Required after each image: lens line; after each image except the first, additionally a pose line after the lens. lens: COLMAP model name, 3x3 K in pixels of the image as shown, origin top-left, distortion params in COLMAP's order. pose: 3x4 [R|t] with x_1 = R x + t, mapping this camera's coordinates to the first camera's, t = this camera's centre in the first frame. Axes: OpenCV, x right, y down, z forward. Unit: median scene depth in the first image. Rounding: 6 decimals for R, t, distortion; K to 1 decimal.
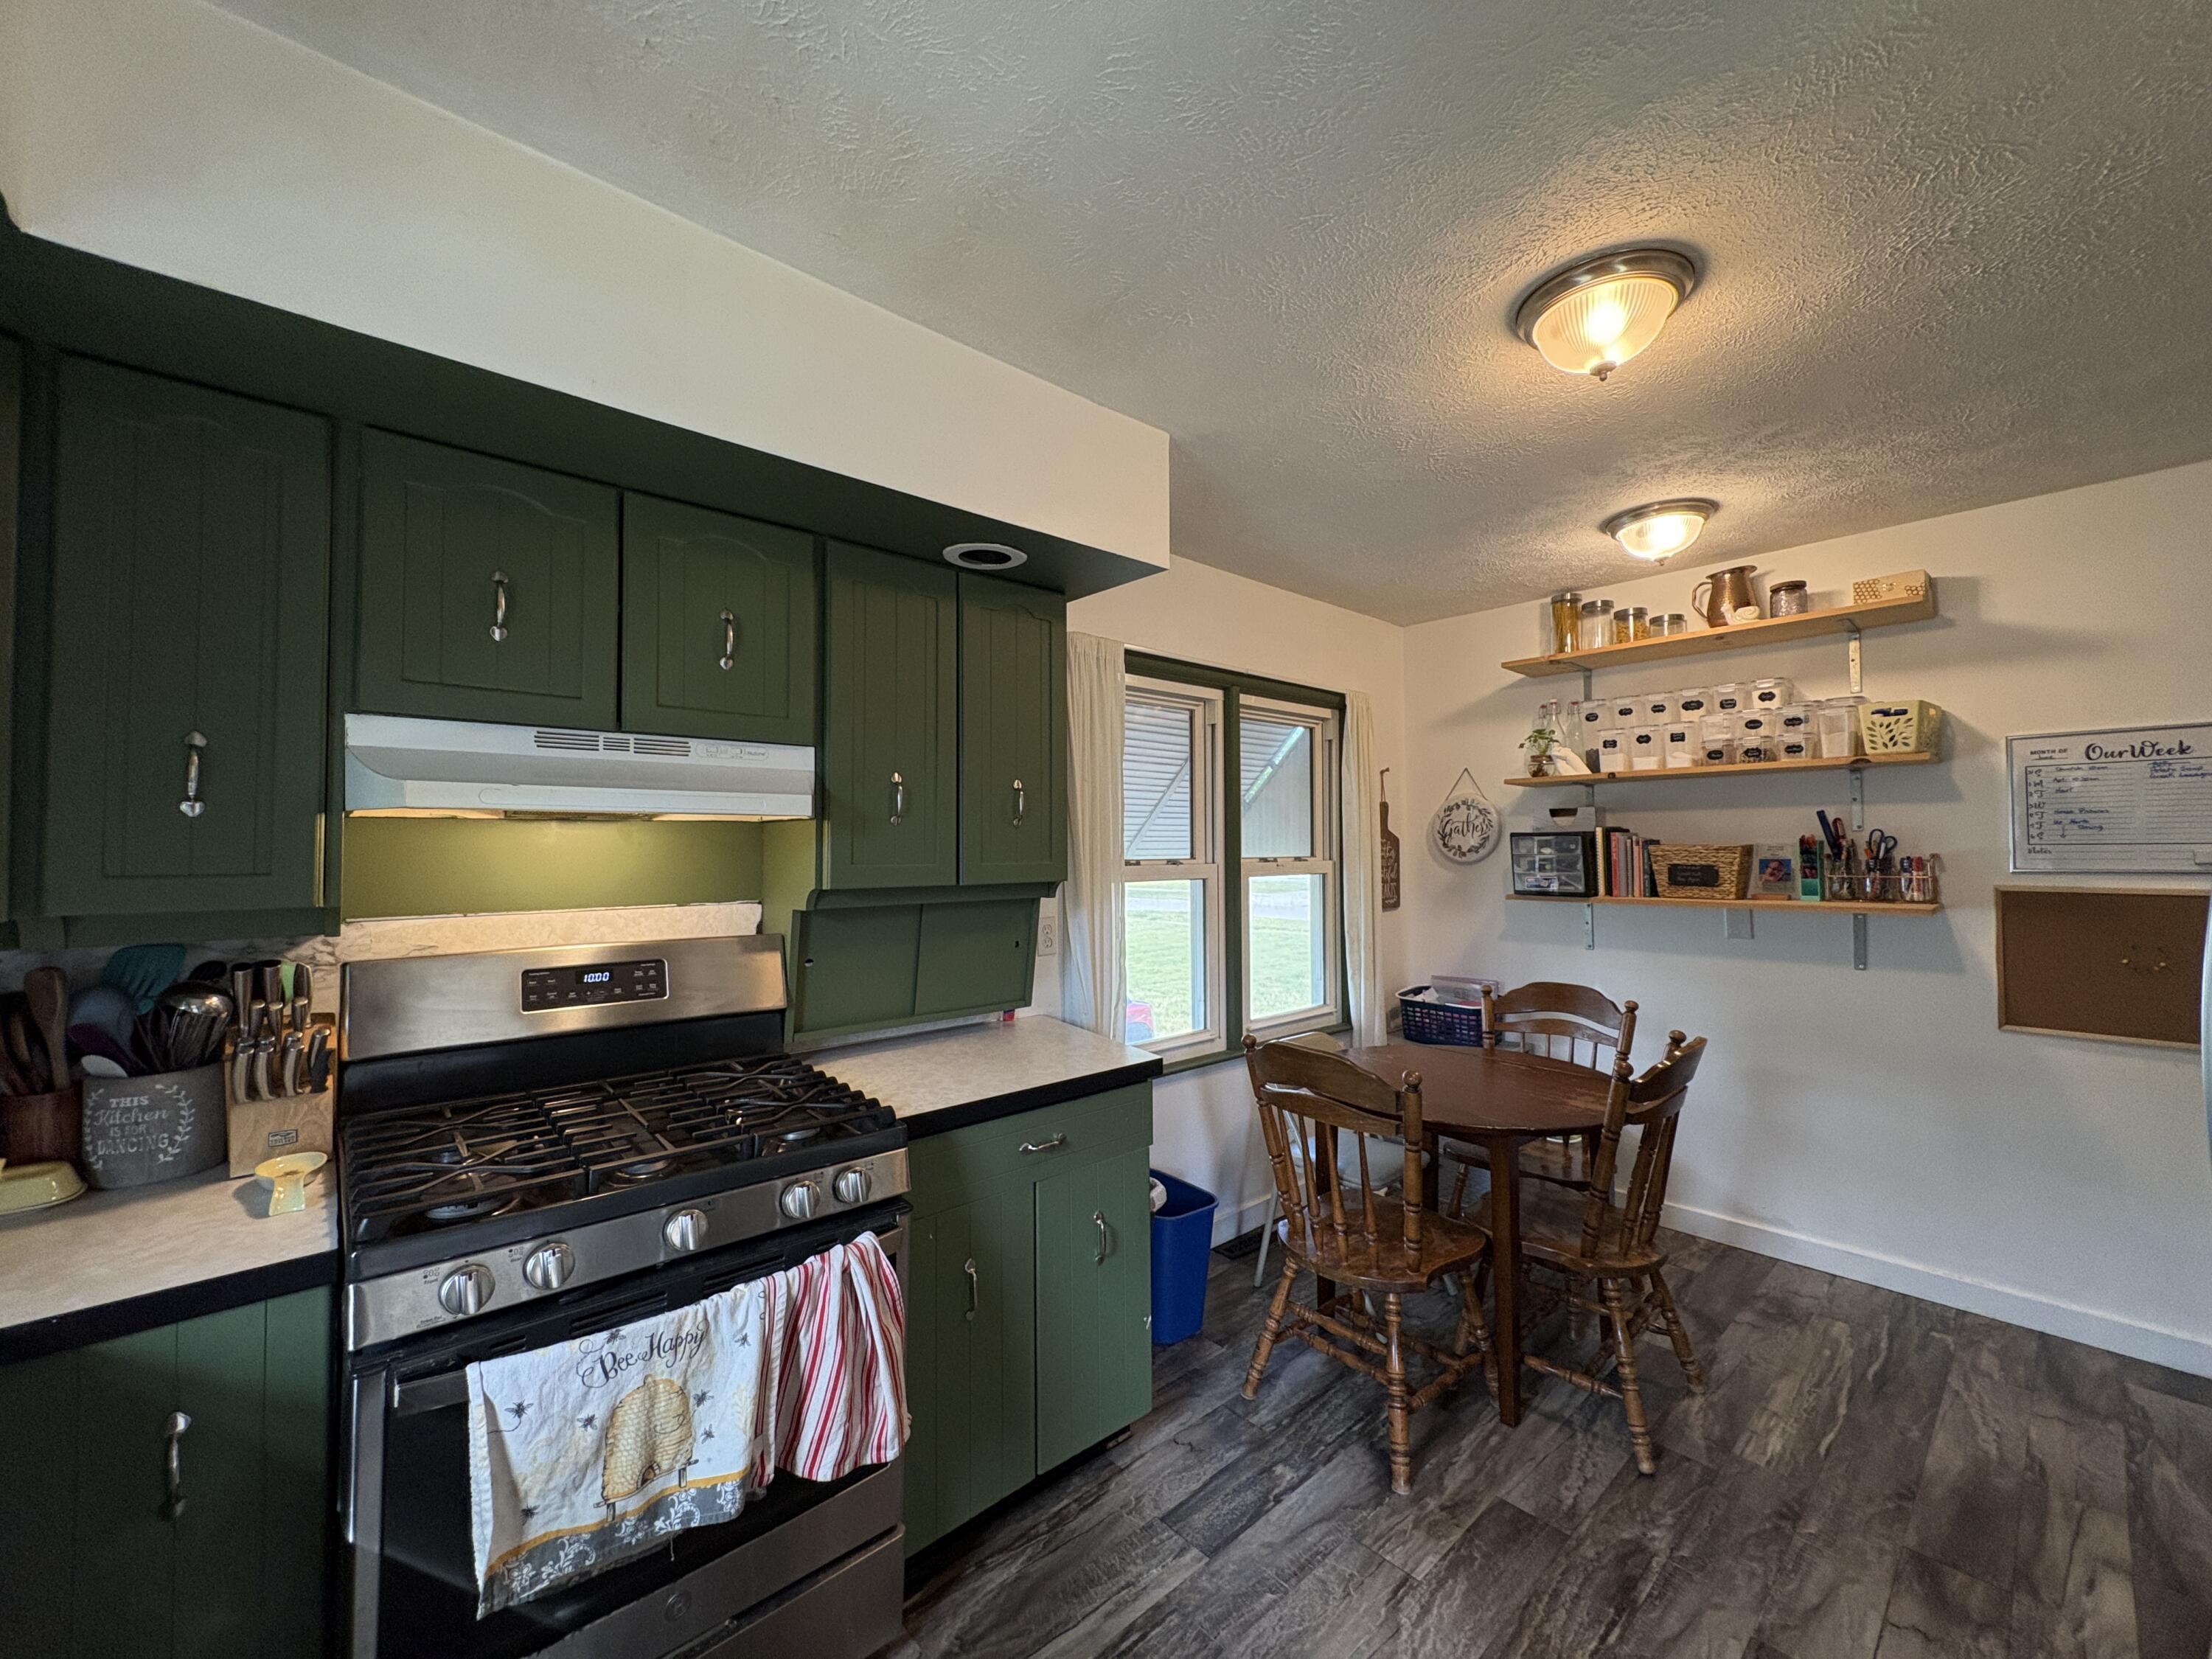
lens RADIAL K [[886.9, 0, 1106.0], [0, 886.9, 829.5], [0, 0, 1]] dist [0.000199, 0.000421]
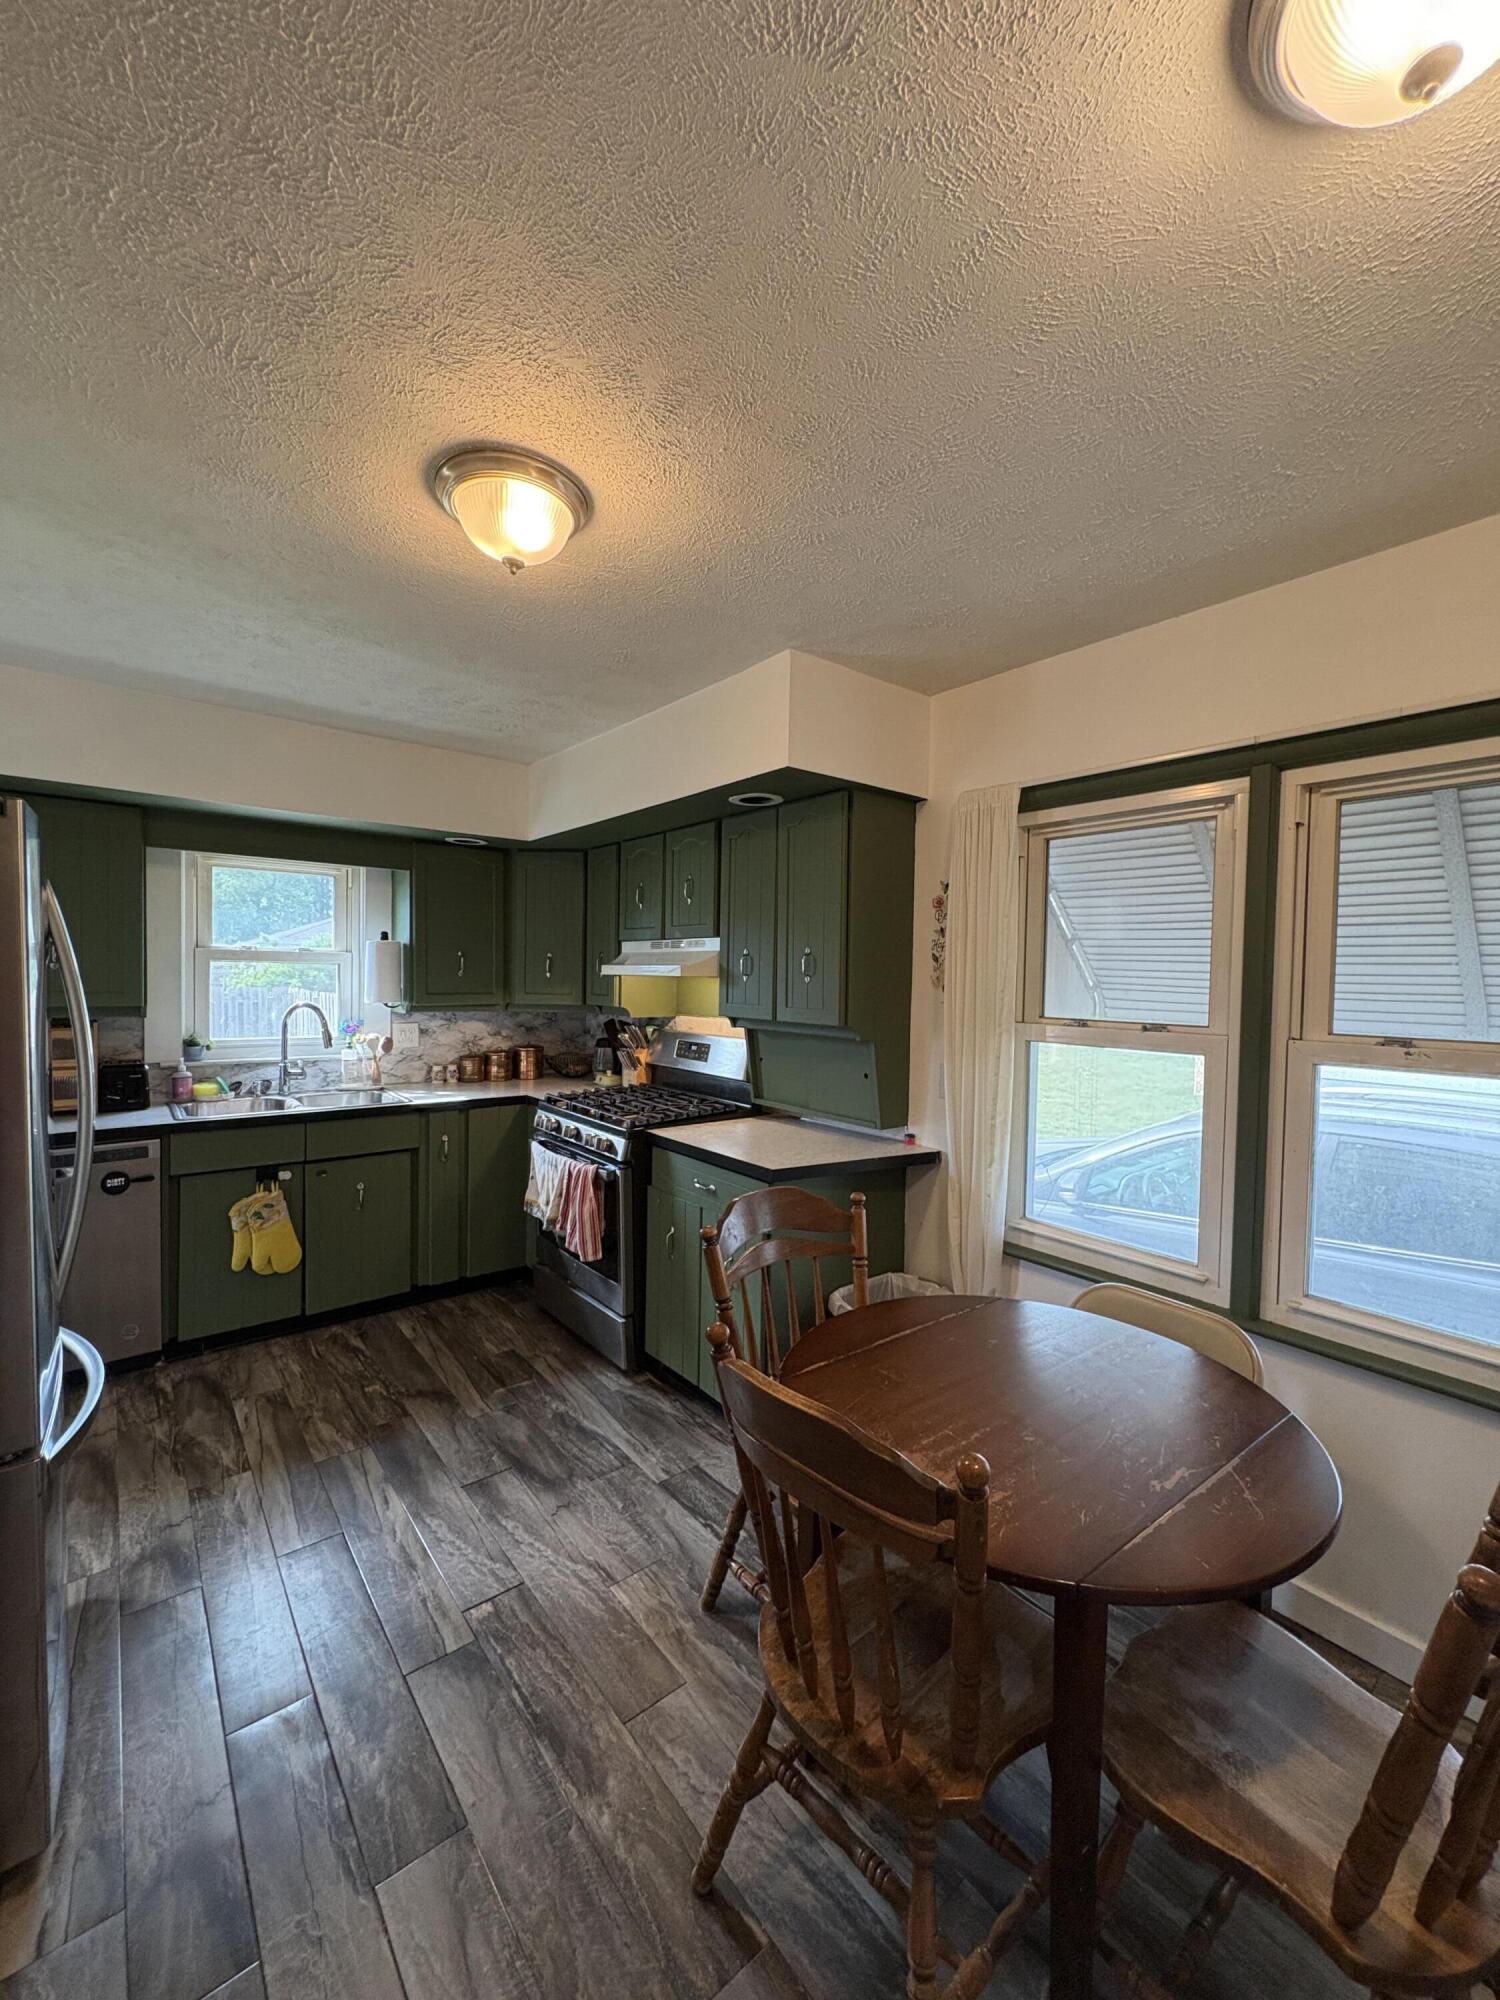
lens RADIAL K [[801.9, 0, 754.1], [0, 801.9, 1001.0], [0, 0, 1]] dist [0.000199, 0.000421]
pose [[-0.046905, 0.039208, -0.998130, 1.393553], [0.006193, 0.999222, 0.038960, -0.027618], [0.998880, -0.004354, -0.047111, 1.215271]]
